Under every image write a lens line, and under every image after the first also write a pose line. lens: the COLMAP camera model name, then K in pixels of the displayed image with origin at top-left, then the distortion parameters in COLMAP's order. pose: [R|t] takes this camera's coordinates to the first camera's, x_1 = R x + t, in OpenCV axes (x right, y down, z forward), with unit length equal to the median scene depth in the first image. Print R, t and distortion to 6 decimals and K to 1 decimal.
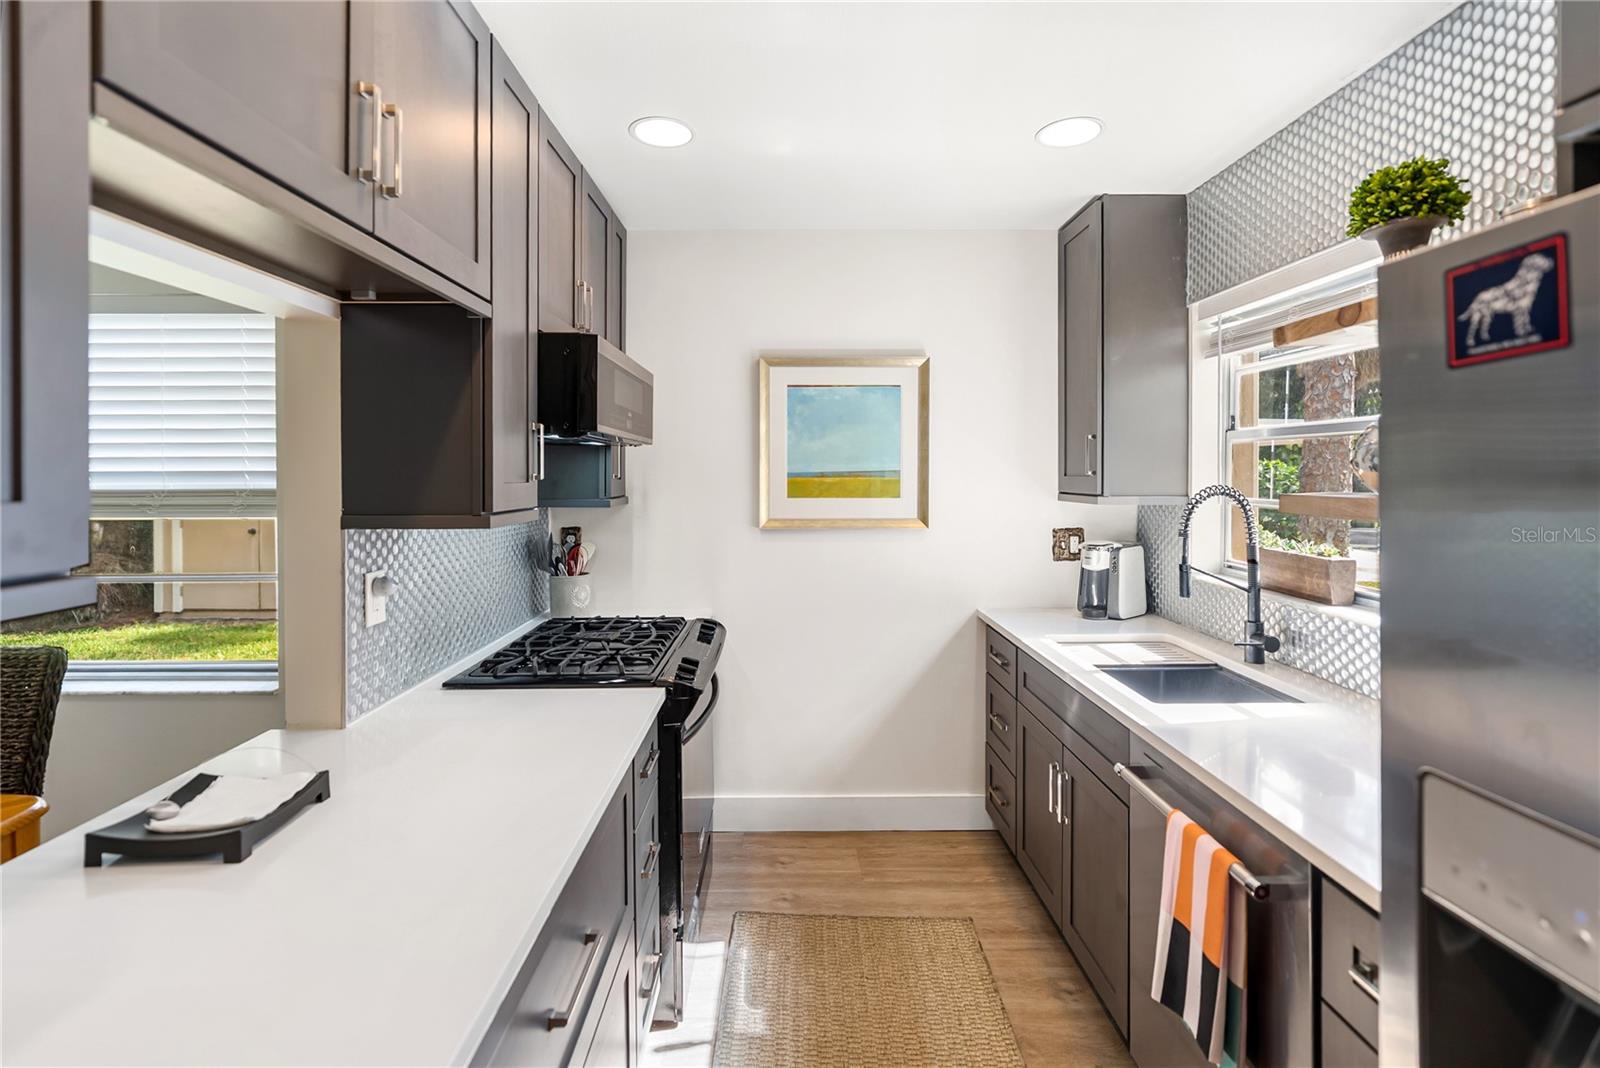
lens RADIAL K [[747.5, 0, 801.2], [0, 747.5, 476.7], [0, 0, 1]] dist [-0.005496, -0.000305]
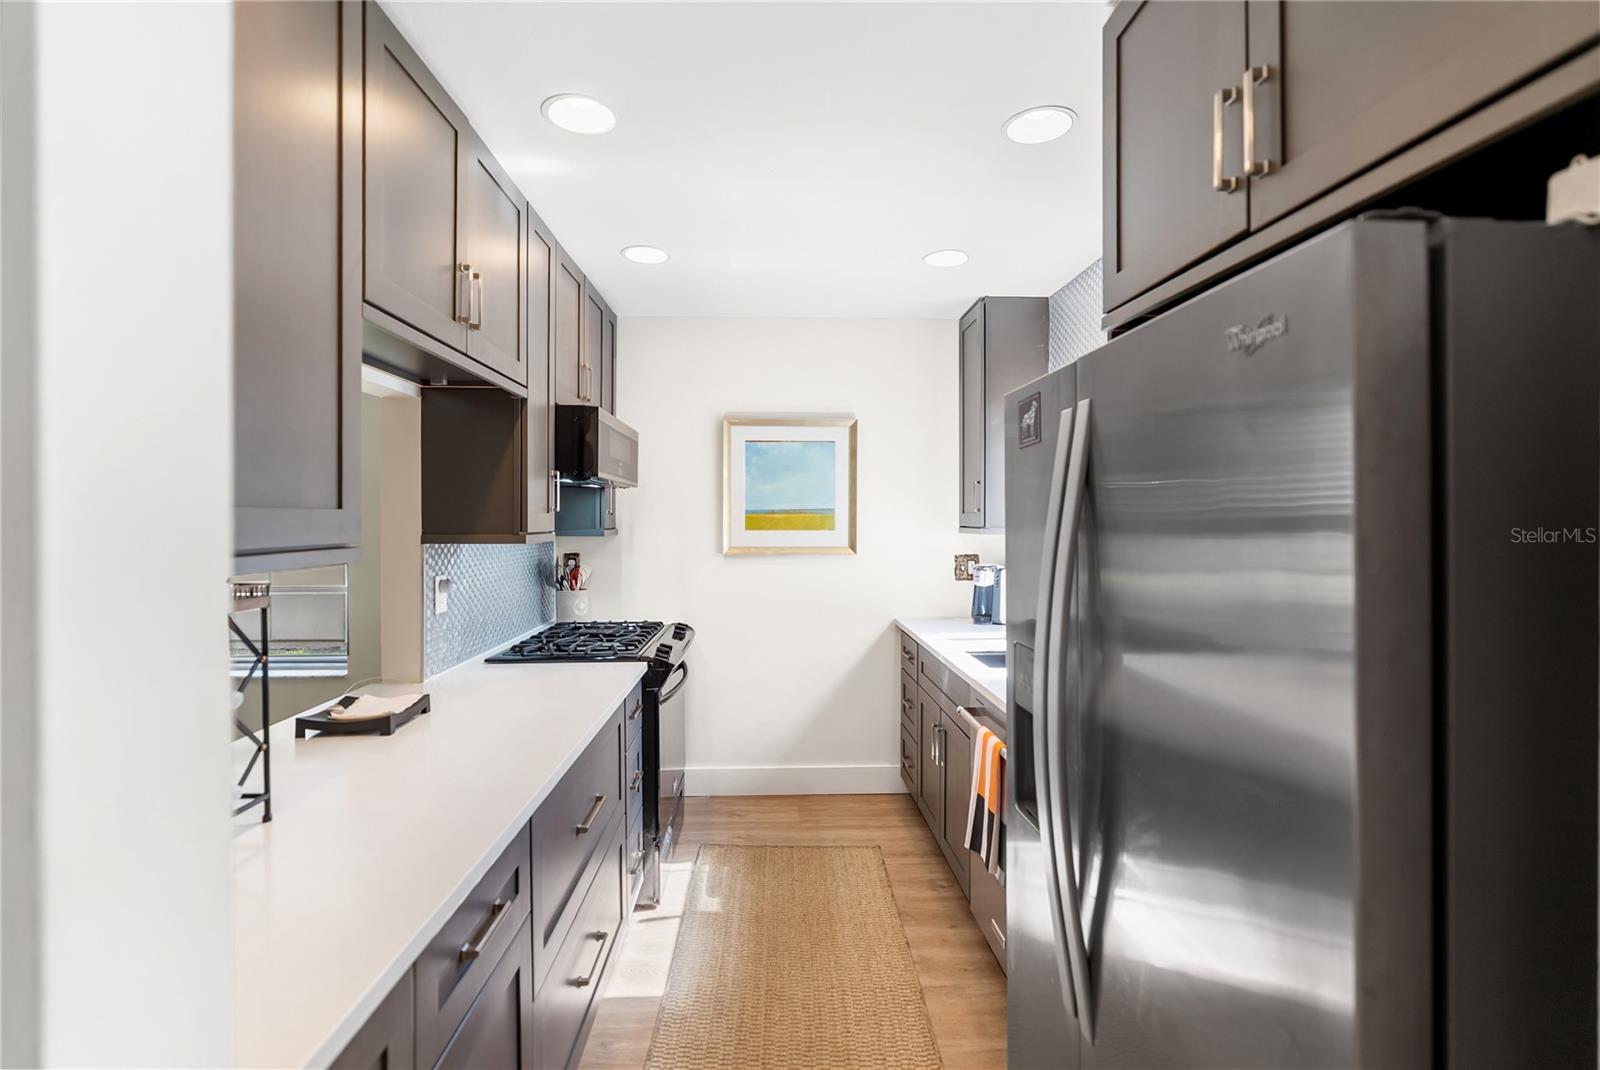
lens RADIAL K [[729.0, 0, 798.8], [0, 729.0, 524.7], [0, 0, 1]] dist [-0.005423, 0.001187]
pose [[0.999693, 0.002614, 0.024652, 0.055003], [-0.002714, 0.999988, 0.004001, 0.018425], [-0.024641, -0.004067, 0.999688, -0.302845]]
